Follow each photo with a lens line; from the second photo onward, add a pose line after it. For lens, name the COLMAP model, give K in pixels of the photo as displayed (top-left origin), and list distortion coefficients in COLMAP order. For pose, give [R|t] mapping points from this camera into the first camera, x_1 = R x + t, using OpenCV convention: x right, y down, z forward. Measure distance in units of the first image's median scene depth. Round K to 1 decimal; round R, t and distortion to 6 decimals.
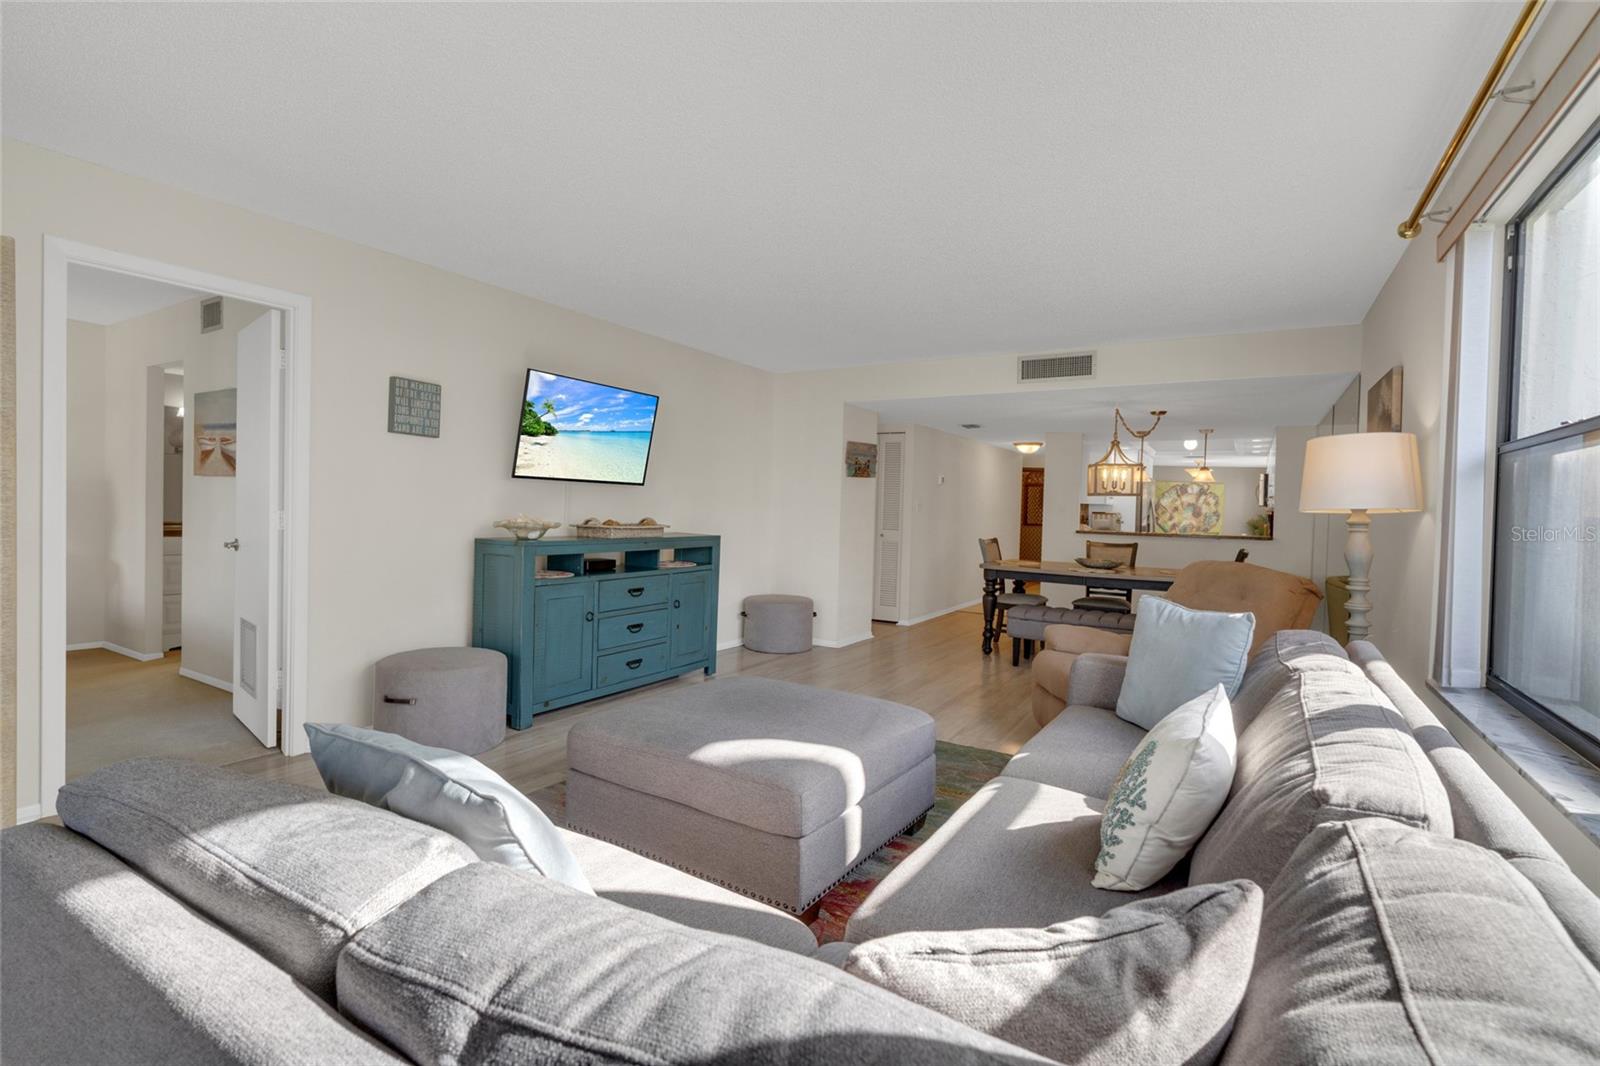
lens RADIAL K [[729.2, 0, 796.1], [0, 729.2, 531.1], [0, 0, 1]] dist [-0.012114, 0.001472]
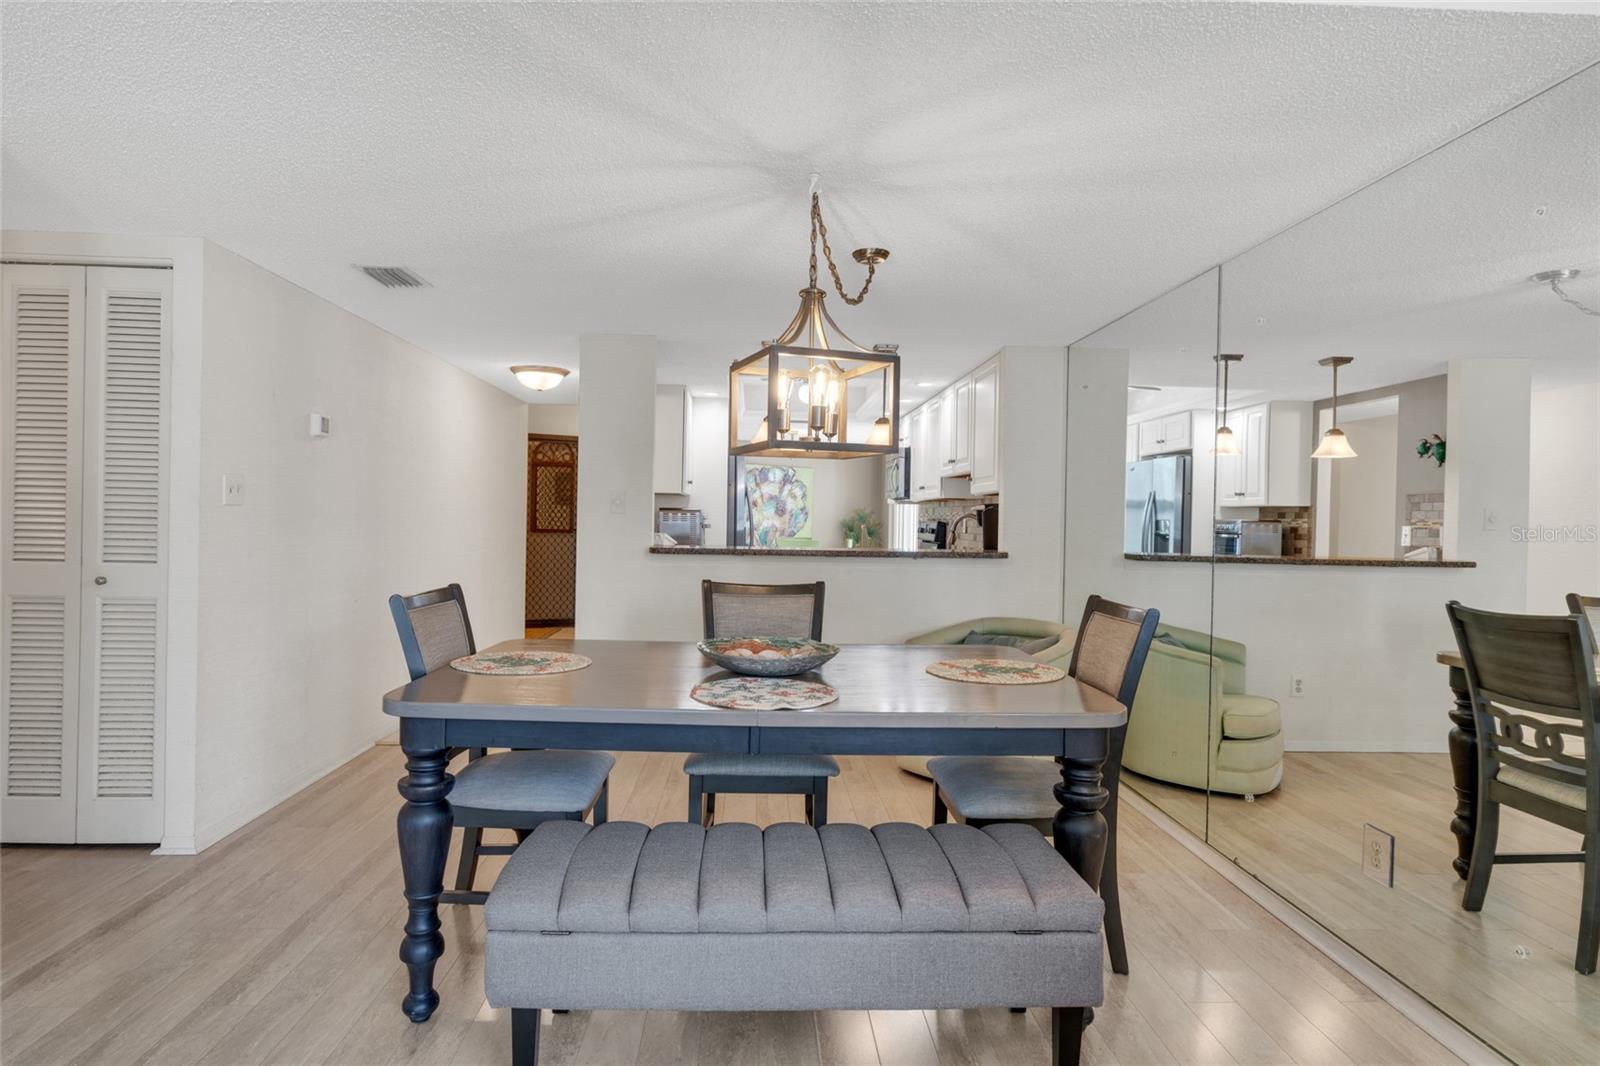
lens RADIAL K [[872.6, 0, 792.4], [0, 872.6, 532.7], [0, 0, 1]] dist [-0.005919, 0.001470]
pose [[0.827349, -0.018848, 0.561372, 0.145572], [0.019701, 0.999796, 0.004534, -0.010303], [-0.561343, 0.007308, 0.827551, 0.477402]]
